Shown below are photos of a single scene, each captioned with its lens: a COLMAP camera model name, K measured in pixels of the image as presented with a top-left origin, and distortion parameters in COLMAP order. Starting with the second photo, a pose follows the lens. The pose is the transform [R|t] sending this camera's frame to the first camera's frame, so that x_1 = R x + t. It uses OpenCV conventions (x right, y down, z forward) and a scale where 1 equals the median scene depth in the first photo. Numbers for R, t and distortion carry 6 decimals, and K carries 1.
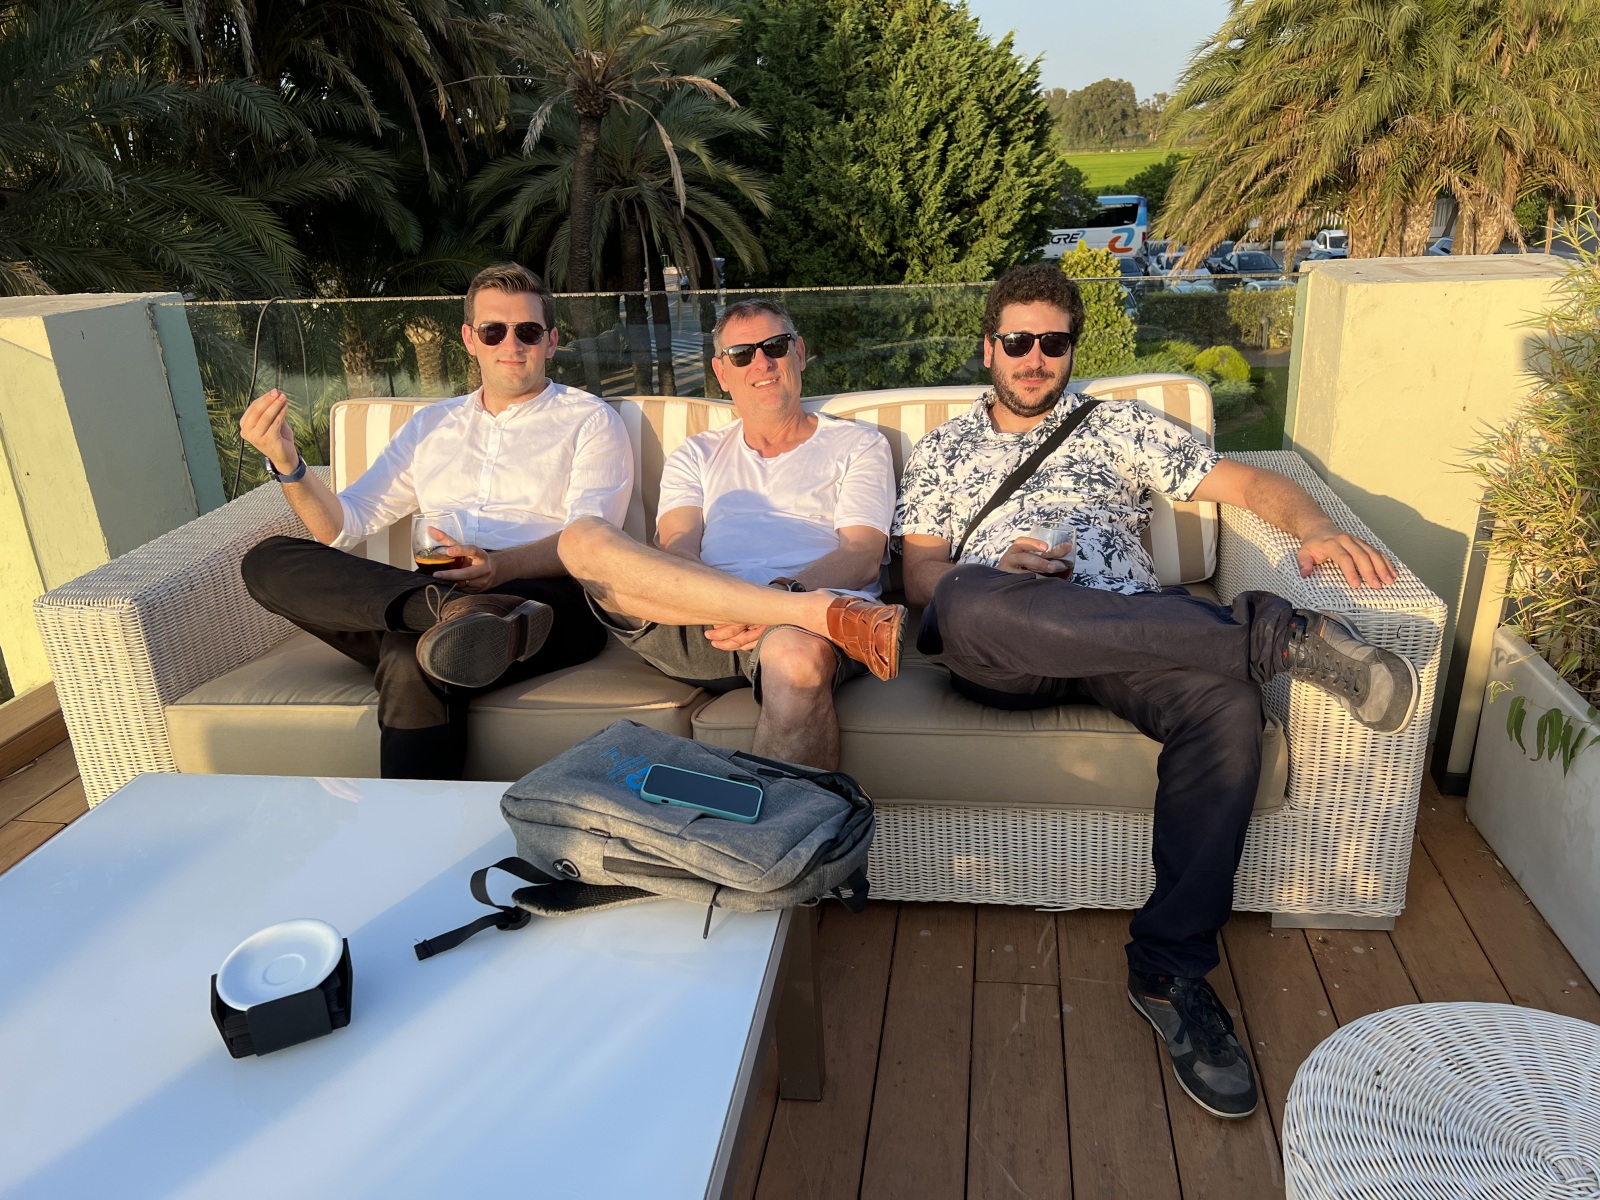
lens RADIAL K [[1231.9, 0, 802.5], [0, 1231.9, 623.6], [0, 0, 1]] dist [0.087638, -0.122378]
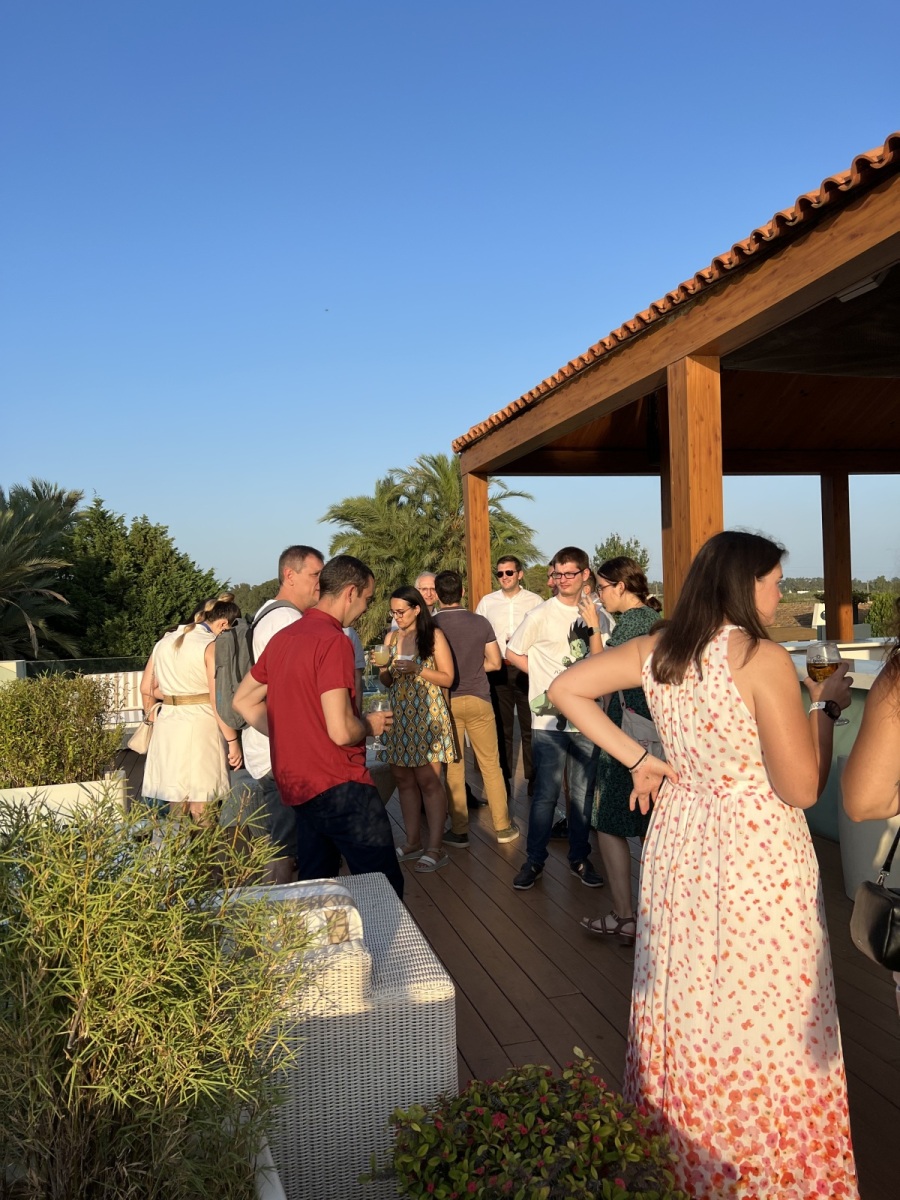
lens RADIAL K [[888.8, 0, 451.6], [0, 888.8, 623.2], [0, 0, 1]] dist [0.057511, -0.053246]
pose [[0.914797, 0.006565, 0.403861, -0.055895], [0.136474, 0.936041, -0.324348, 0.111798], [-0.380160, 0.351829, 0.855391, -0.314471]]
